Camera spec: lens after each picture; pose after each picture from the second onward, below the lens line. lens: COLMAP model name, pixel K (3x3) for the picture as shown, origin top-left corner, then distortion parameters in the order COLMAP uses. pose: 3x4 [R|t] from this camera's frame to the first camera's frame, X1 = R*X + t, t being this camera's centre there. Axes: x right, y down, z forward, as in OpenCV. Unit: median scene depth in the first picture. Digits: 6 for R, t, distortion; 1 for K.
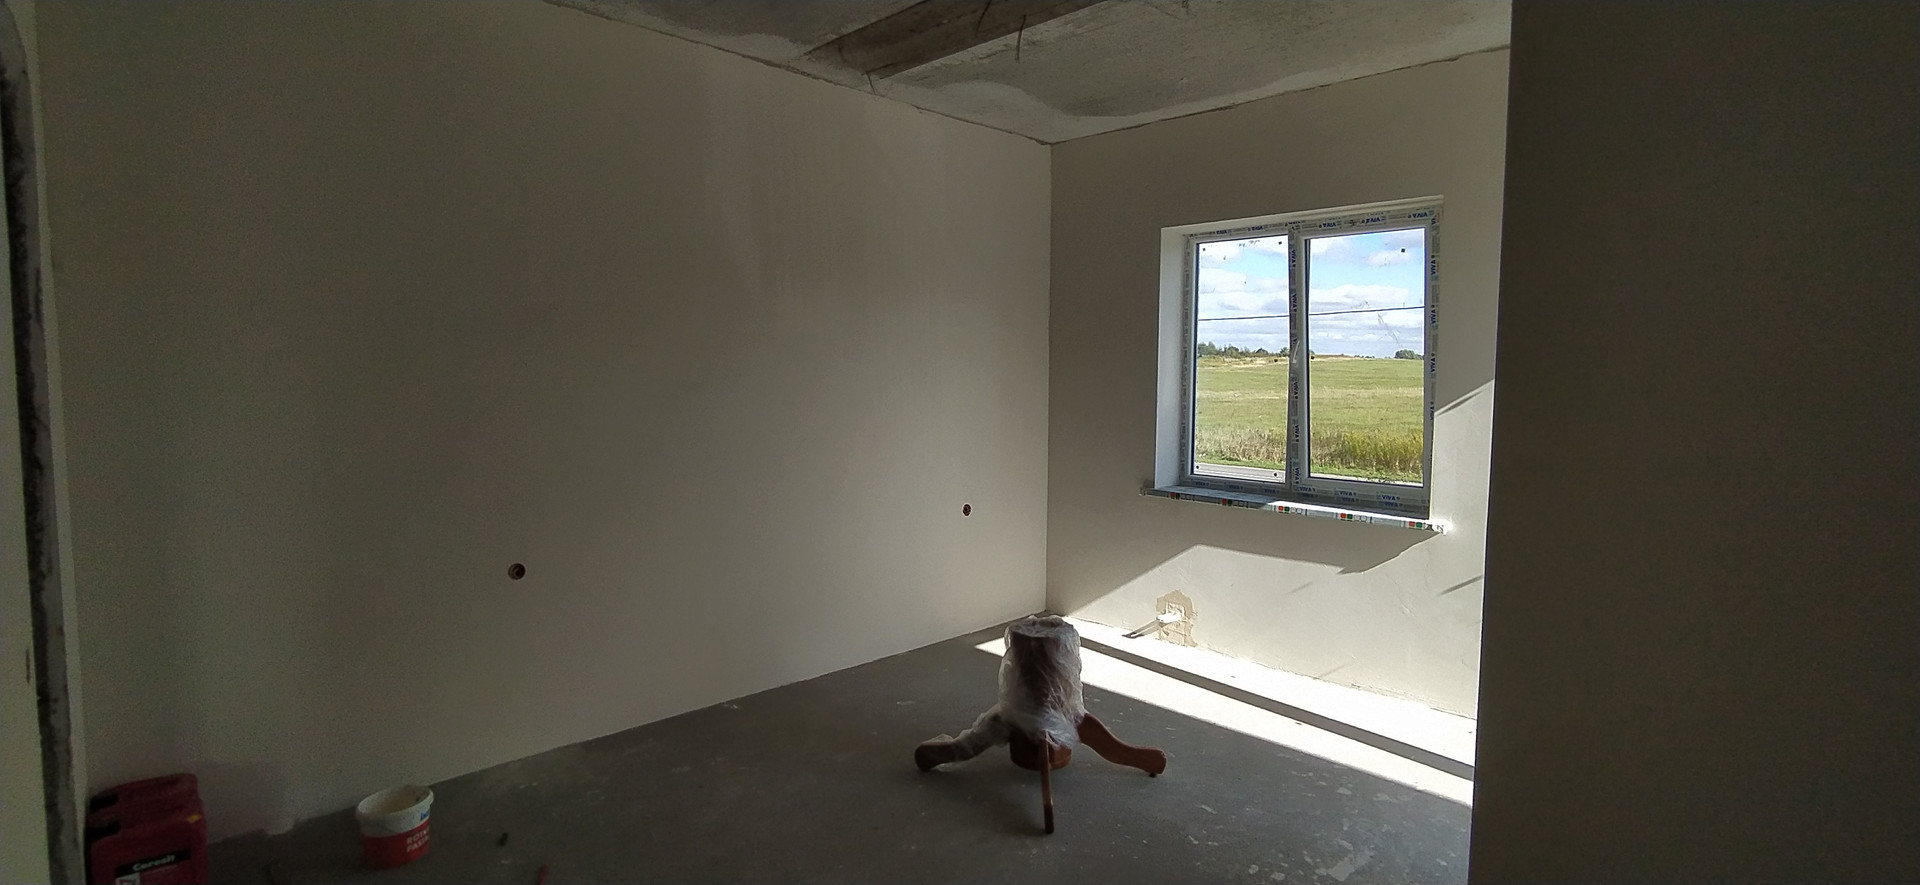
lens RADIAL K [[891.8, 0, 973.4], [0, 891.8, 443.8], [0, 0, 1]] dist [-0.062324, 0.045751]
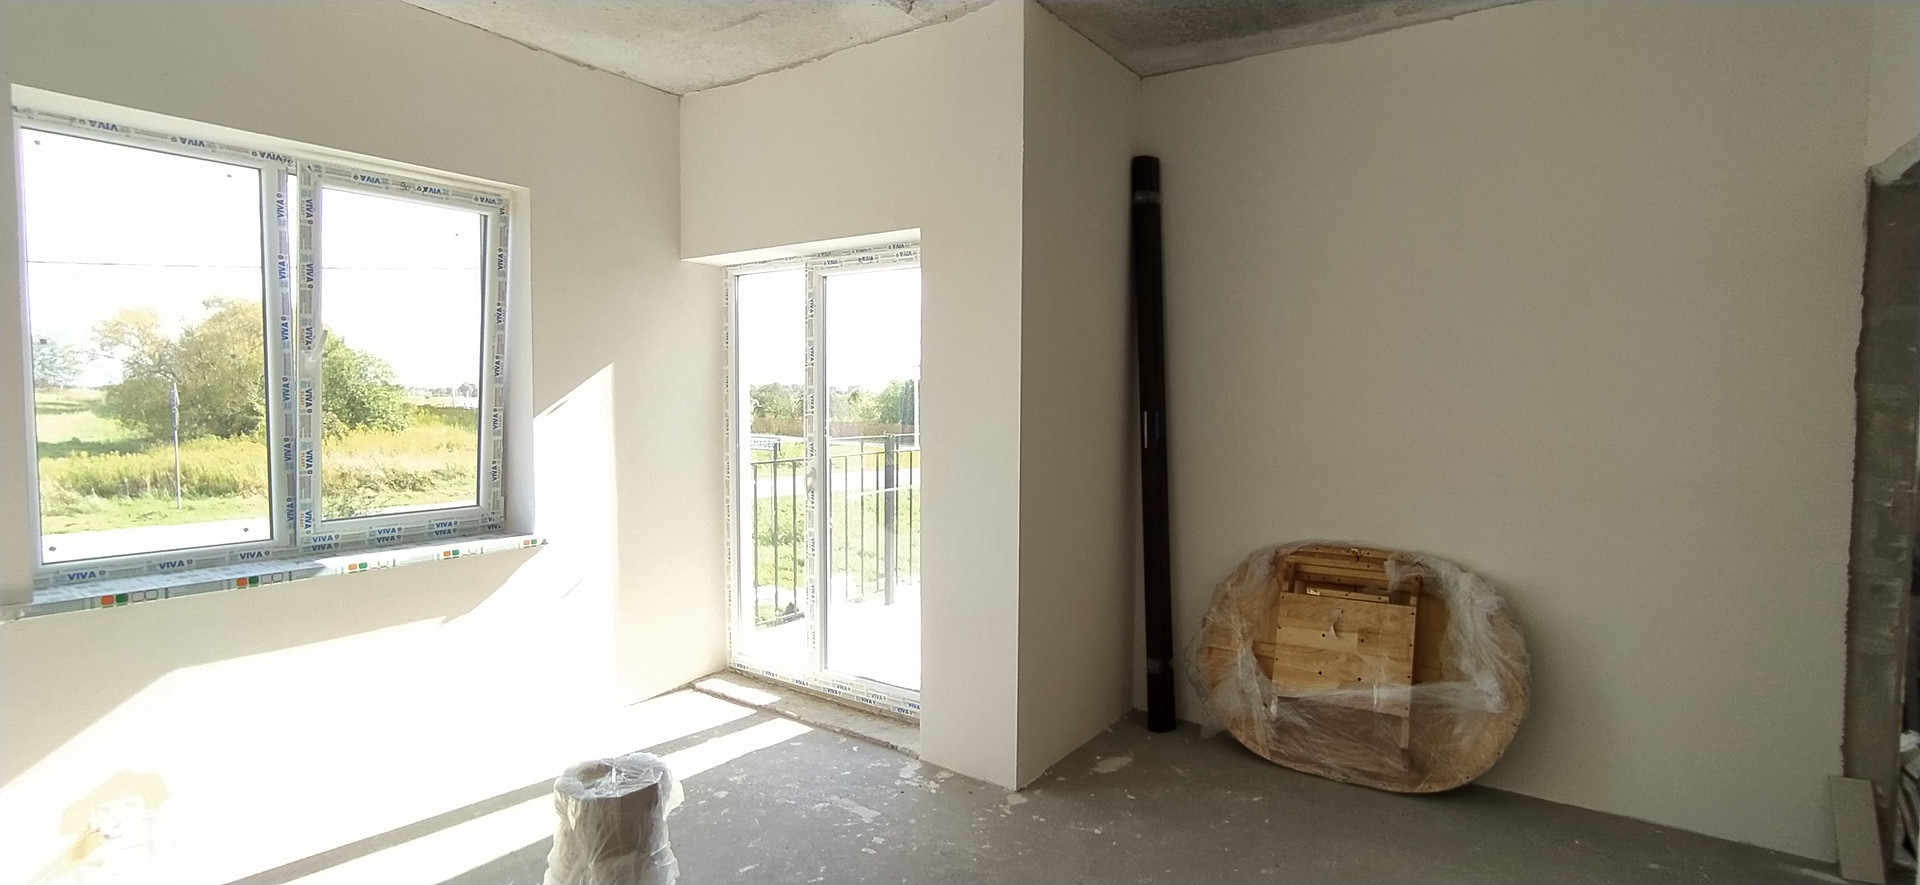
lens RADIAL K [[891.8, 0, 973.4], [0, 891.8, 443.8], [0, 0, 1]] dist [-0.062324, 0.045751]
pose [[-0.200770, -0.066402, 0.977385, -0.588926], [0.072423, 0.993964, 0.082405, -0.063592], [-0.976958, 0.087330, -0.194749, 0.873537]]
